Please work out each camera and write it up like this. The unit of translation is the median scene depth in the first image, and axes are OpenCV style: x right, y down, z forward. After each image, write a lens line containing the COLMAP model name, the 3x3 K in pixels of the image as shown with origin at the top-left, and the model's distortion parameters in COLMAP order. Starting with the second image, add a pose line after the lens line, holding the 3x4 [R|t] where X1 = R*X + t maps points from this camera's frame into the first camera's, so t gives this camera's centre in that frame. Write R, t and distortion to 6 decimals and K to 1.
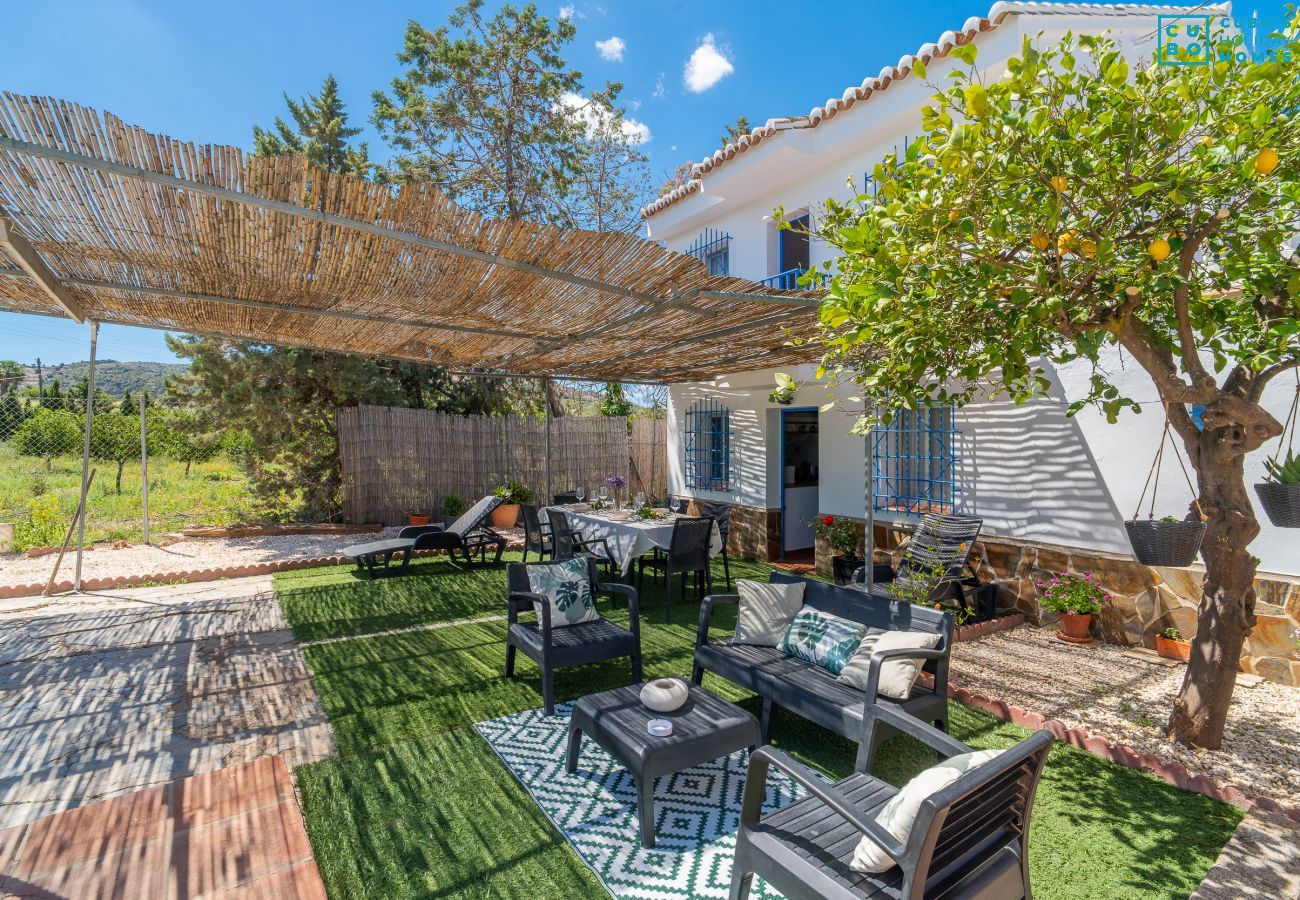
lens RADIAL K [[636.7, 0, 645.9], [0, 636.7, 442.6], [0, 0, 1]] dist [-0.014562, 0.006795]
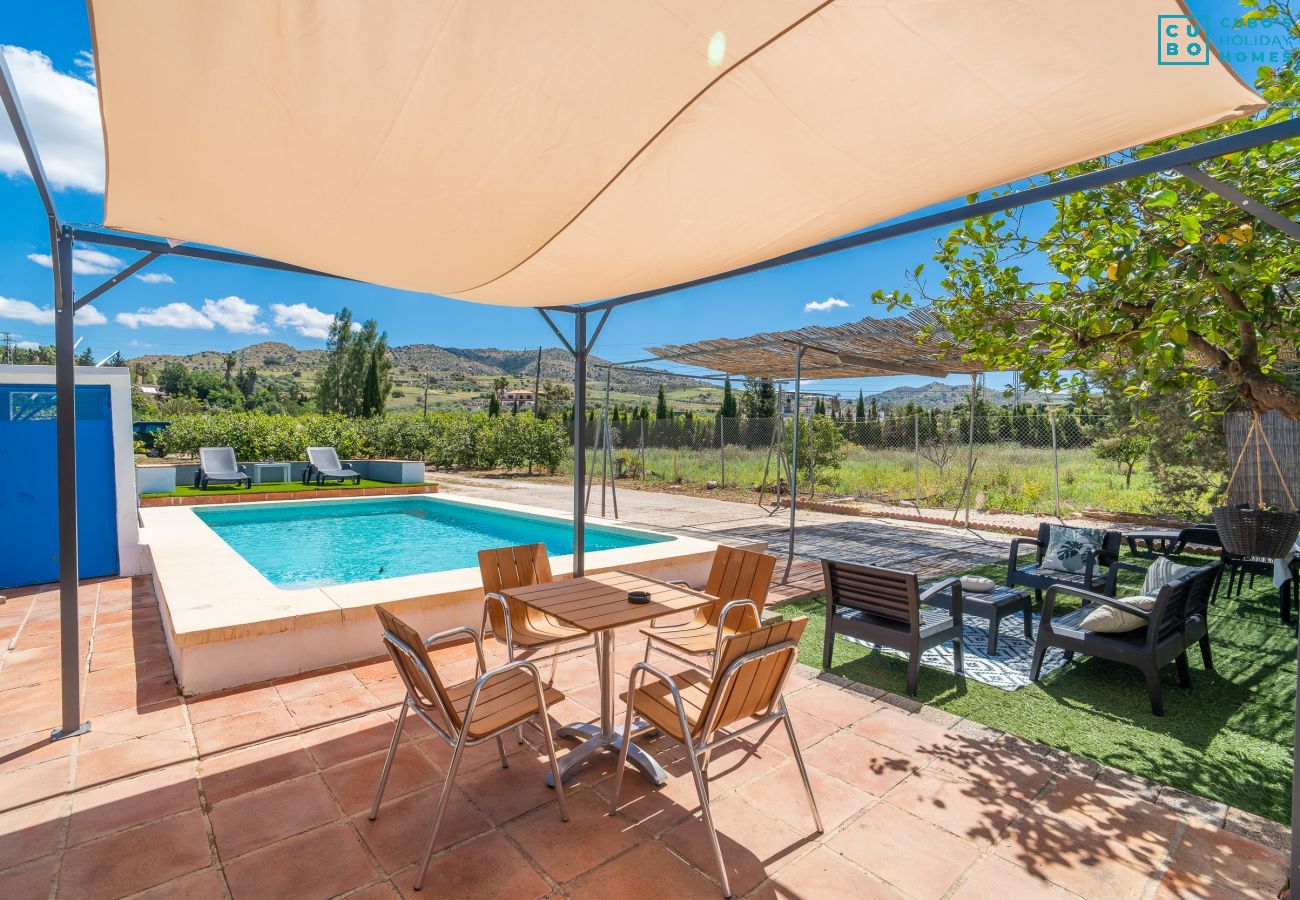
lens RADIAL K [[636.7, 0, 657.1], [0, 636.7, 448.2], [0, 0, 1]] dist [-0.014562, 0.006795]
pose [[0.076855, 0.008133, -0.997009, 0.857293], [-0.016625, 0.999838, 0.006875, 0.018300], [0.996904, 0.016047, 0.076977, 0.004393]]
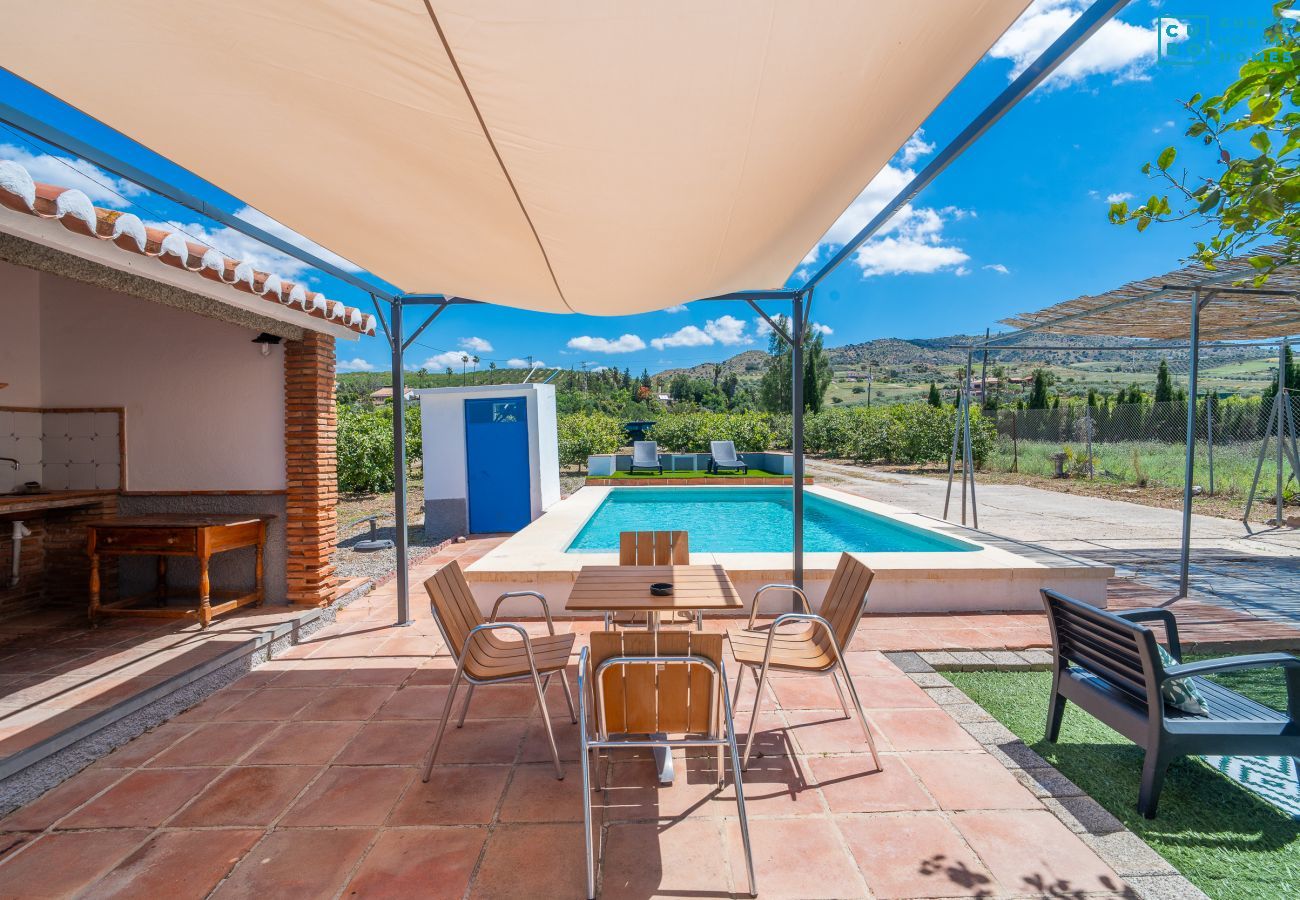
lens RADIAL K [[636.7, 0, 649.5], [0, 636.7, 444.4], [0, 0, 1]] dist [-0.014562, 0.006795]
pose [[-0.593467, 0.010702, -0.804787, 0.761036], [-0.006929, 0.999807, 0.018404, 0.018488], [0.804828, 0.016499, -0.593278, 0.308636]]
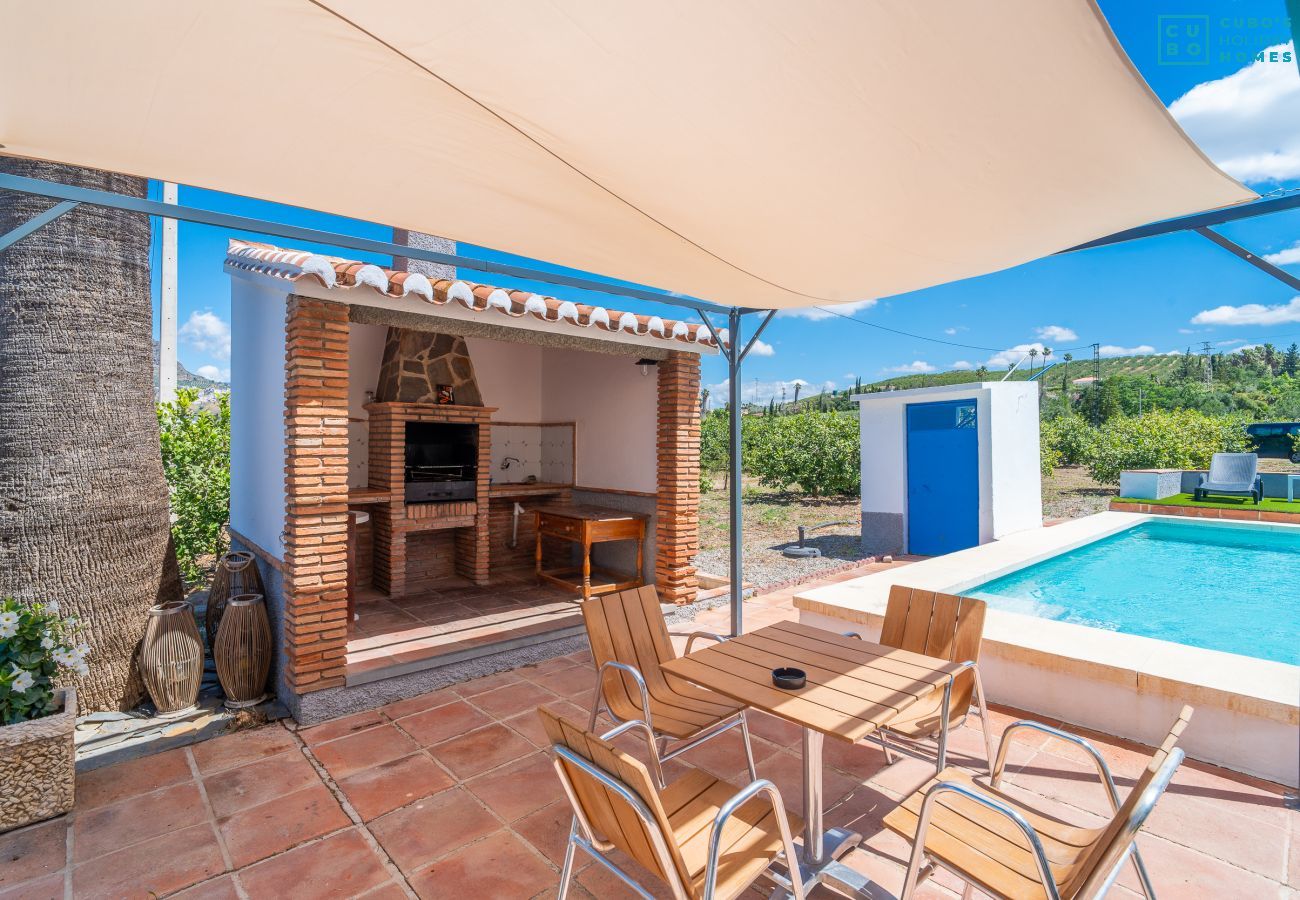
lens RADIAL K [[636.7, 0, 642.6], [0, 636.7, 451.1], [0, 0, 1]] dist [-0.014562, 0.006795]
pose [[-0.995462, -0.005394, -0.095006, 0.479298], [-0.008503, 0.999441, 0.032344, 0.003015], [0.094779, 0.033005, -0.994951, 0.364134]]
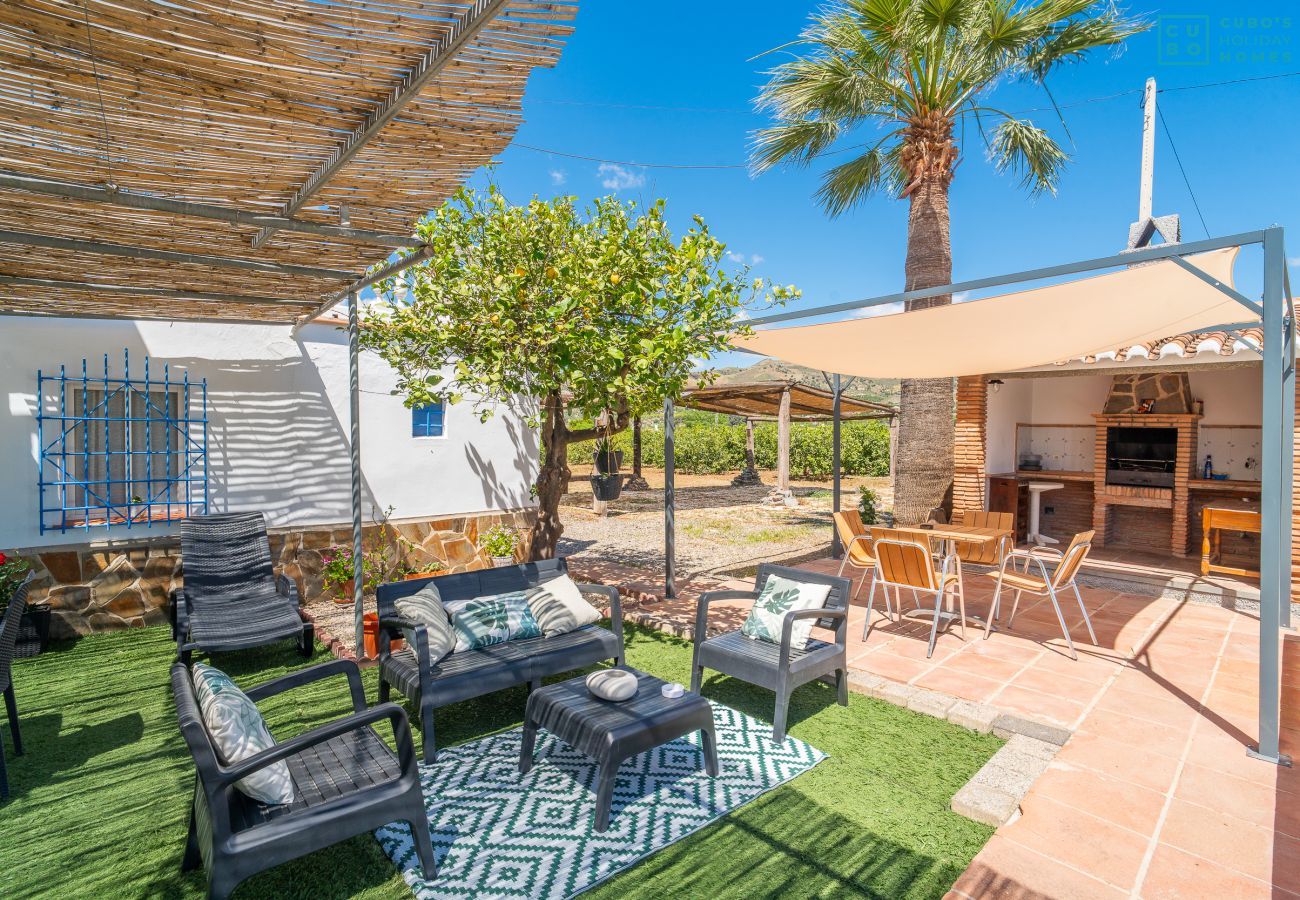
lens RADIAL K [[636.7, 0, 627.1], [0, 636.7, 456.2], [0, 0, 1]] dist [-0.014562, 0.006795]
pose [[-0.112274, -0.039537, 0.992890, -0.502776], [0.003333, 0.999188, 0.040165, -0.003168], [-0.993672, 0.007819, -0.112051, 0.570885]]
